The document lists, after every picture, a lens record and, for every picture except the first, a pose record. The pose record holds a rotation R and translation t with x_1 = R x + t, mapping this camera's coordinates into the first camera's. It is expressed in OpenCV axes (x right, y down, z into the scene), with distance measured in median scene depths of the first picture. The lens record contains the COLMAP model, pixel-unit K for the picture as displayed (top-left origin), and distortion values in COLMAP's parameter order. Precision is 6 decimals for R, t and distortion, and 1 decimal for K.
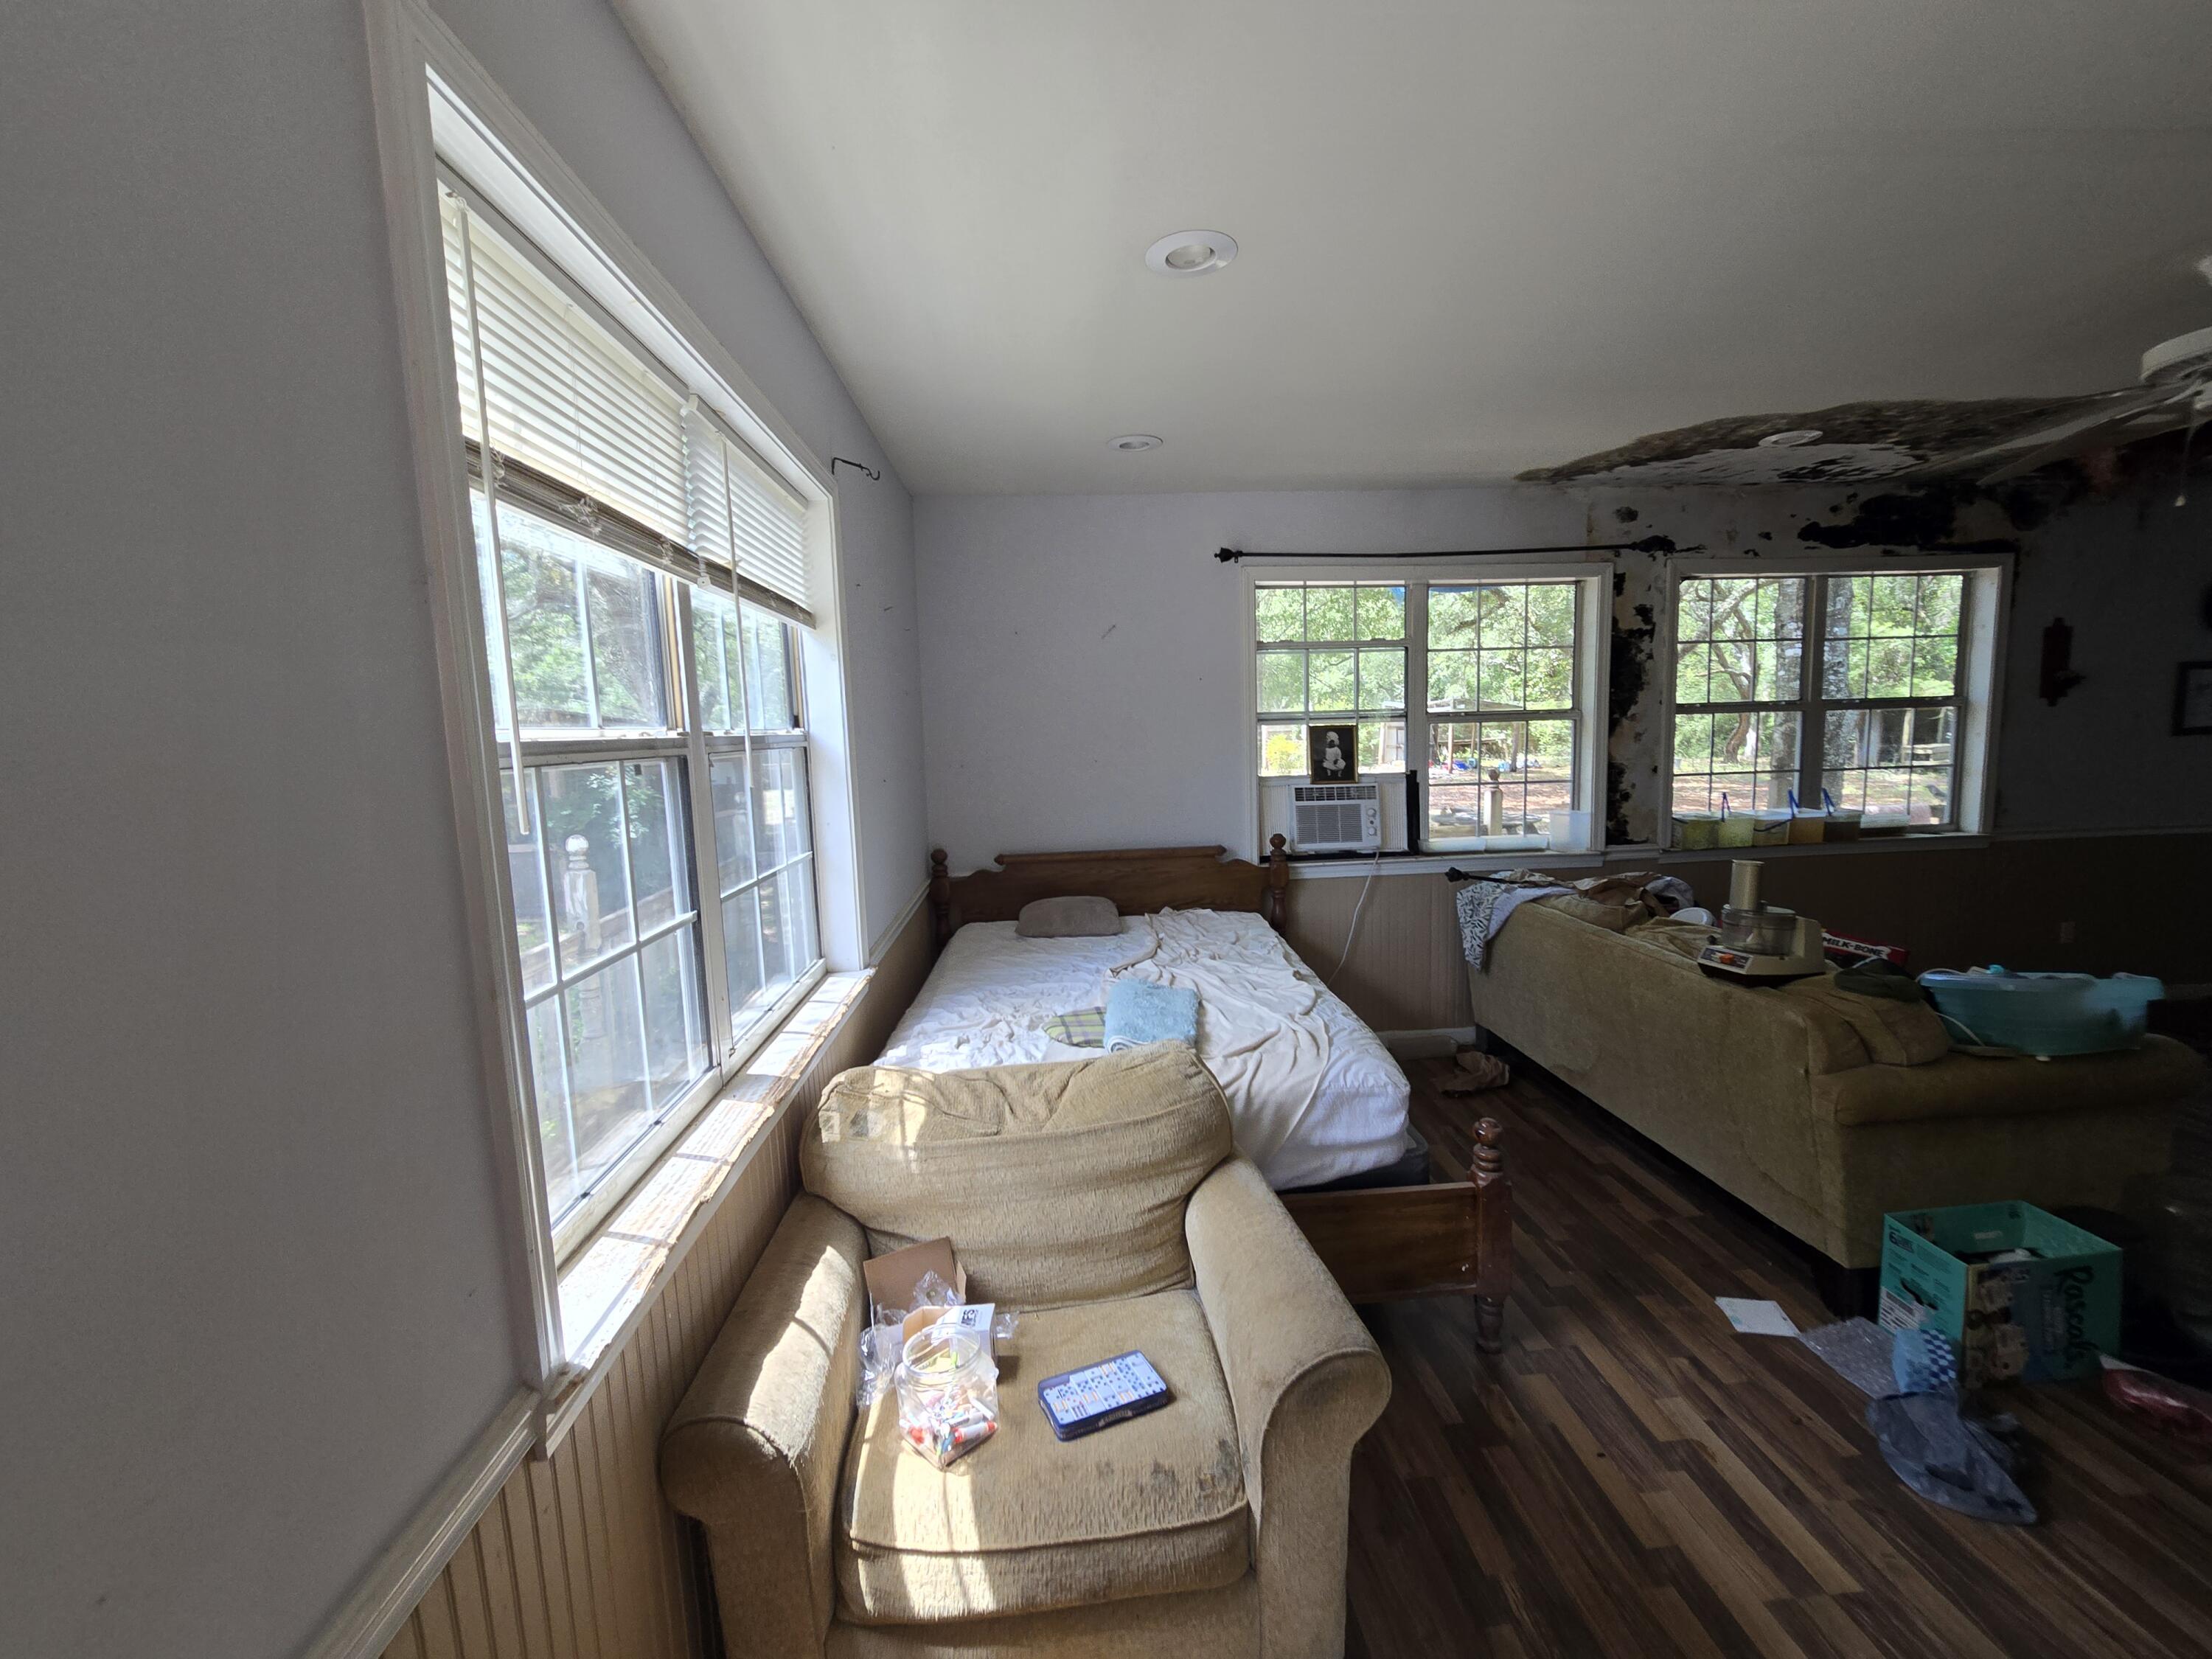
lens RADIAL K [[914.9, 0, 1121.7], [0, 914.9, 830.5], [0, 0, 1]] dist [-0.008808, 0.003143]
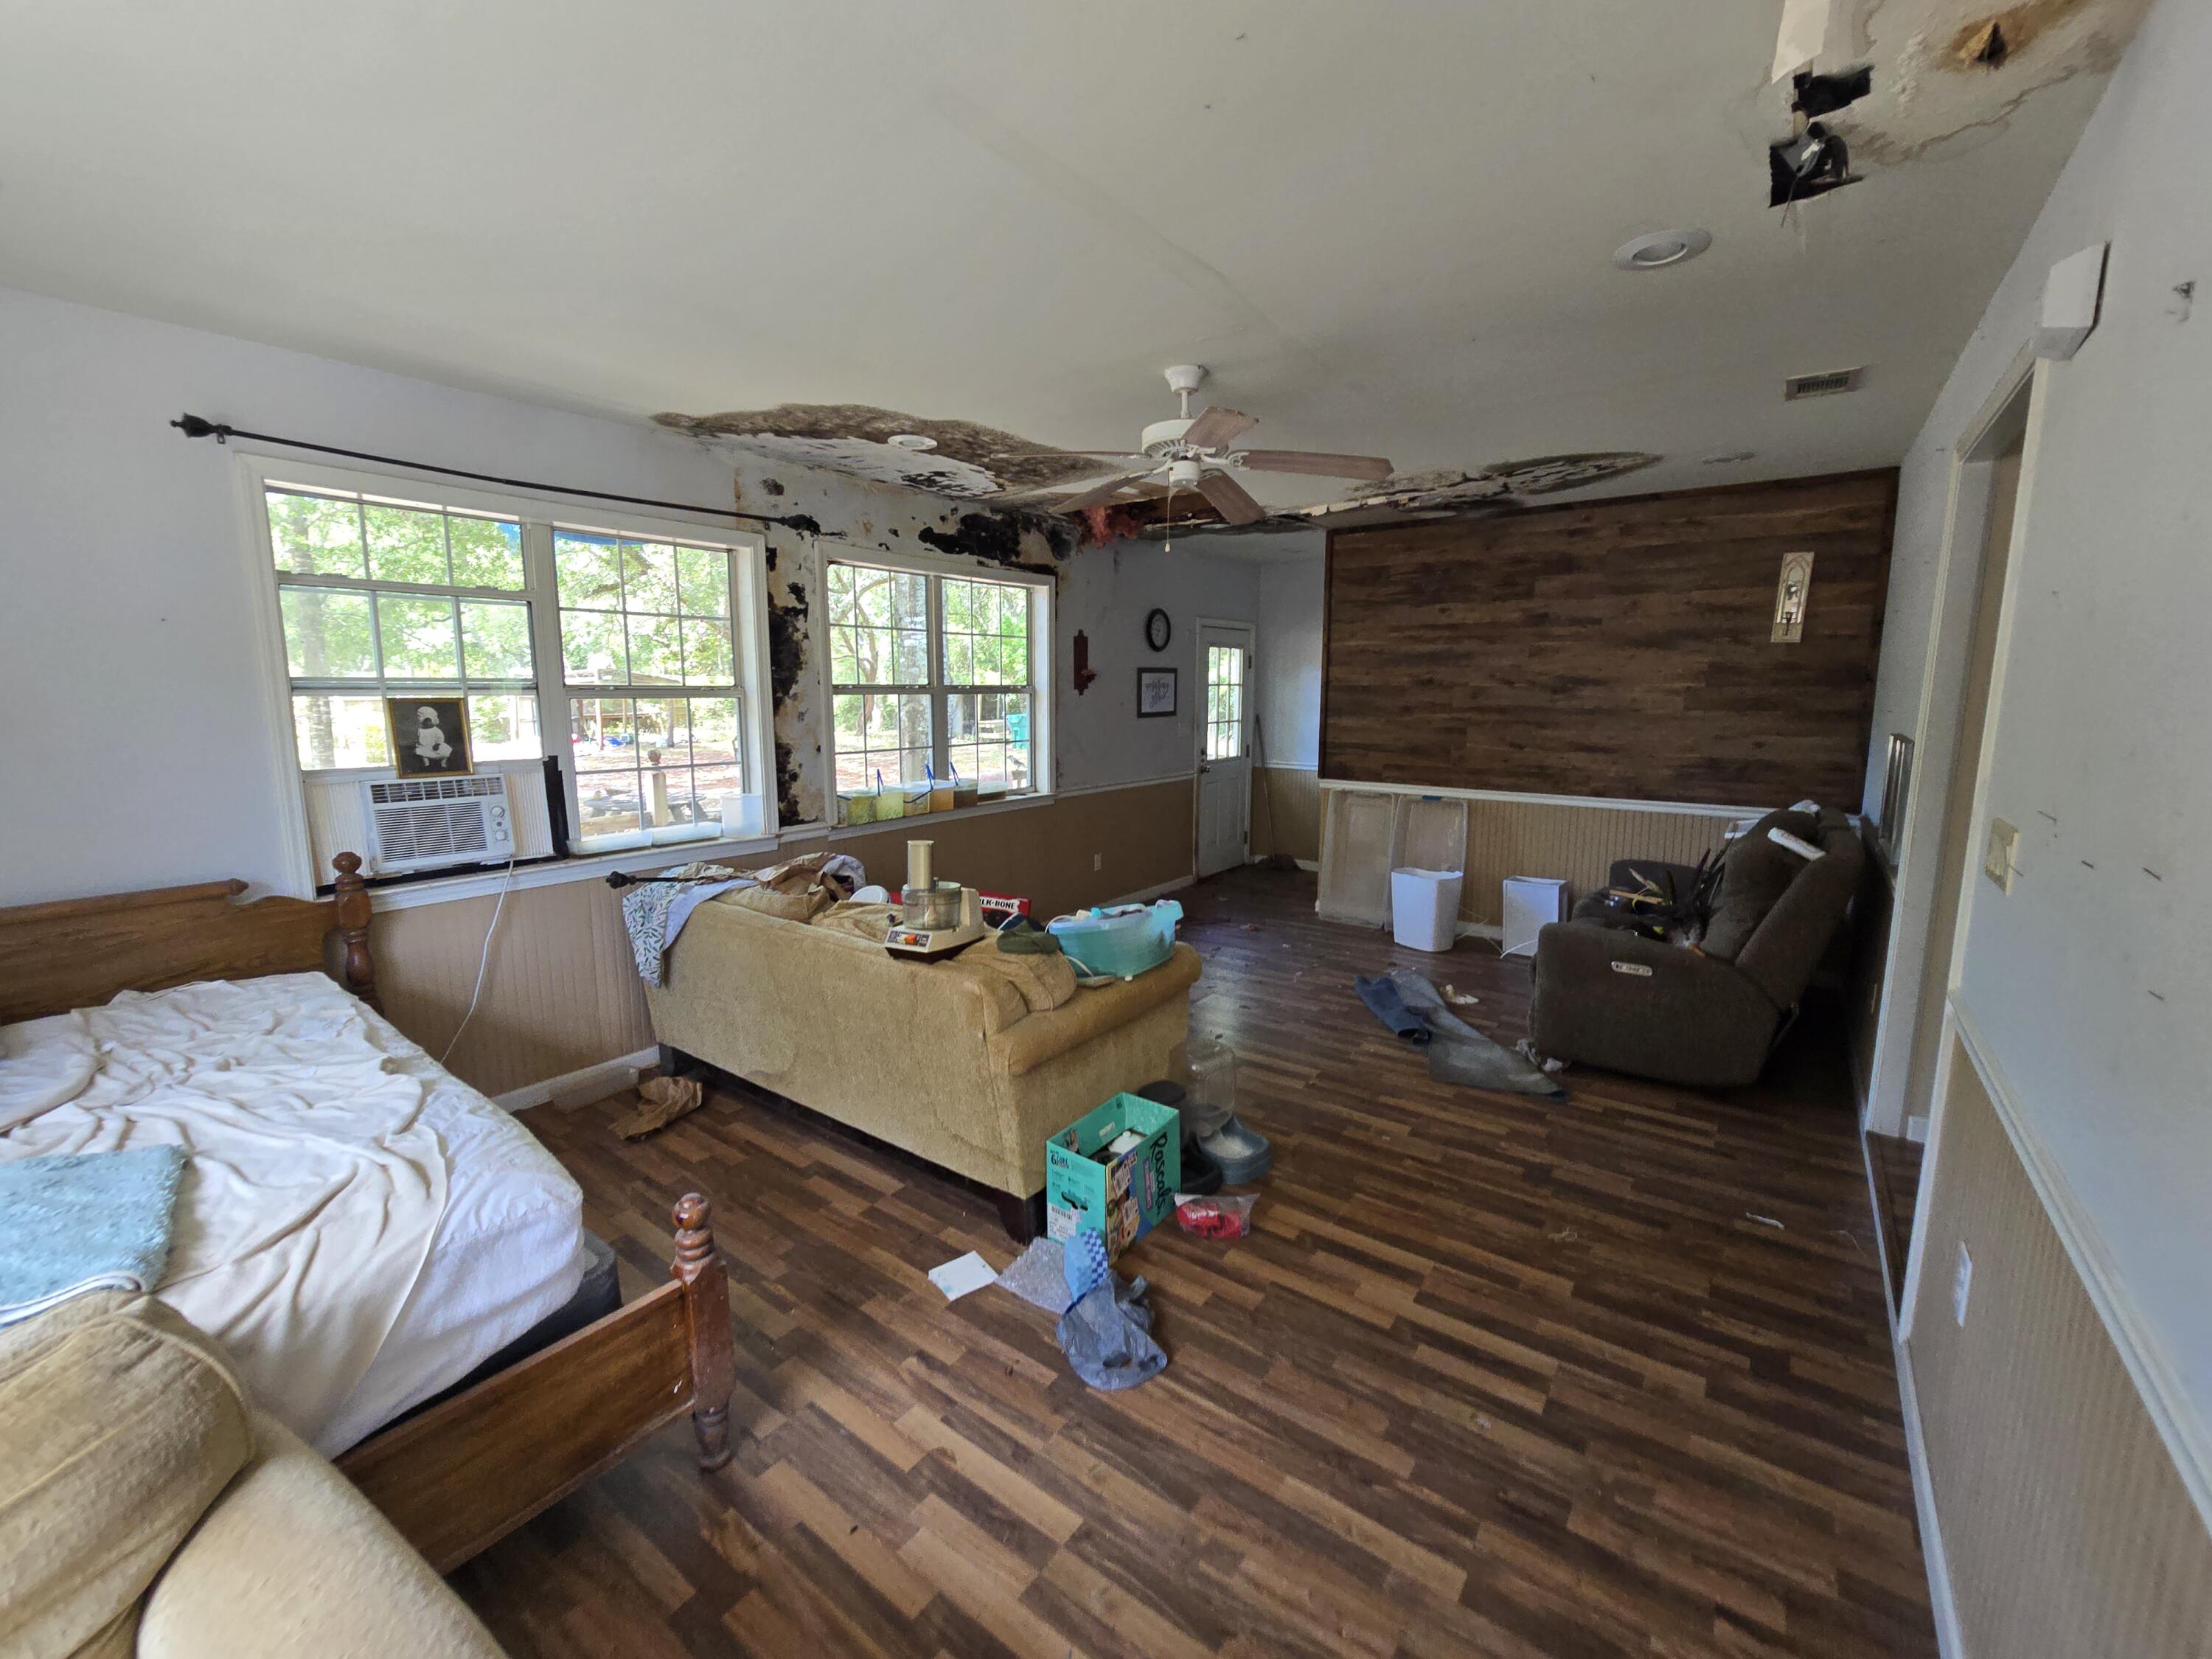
lens RADIAL K [[914.9, 0, 1104.8], [0, 914.9, 818.6], [0, 0, 1]] dist [-0.008808, 0.003143]
pose [[0.661365, -0.074440, 0.746361, 0.053336], [0.063264, 0.997053, 0.043383, -0.022278], [-0.747391, 0.018526, 0.664126, 0.149510]]
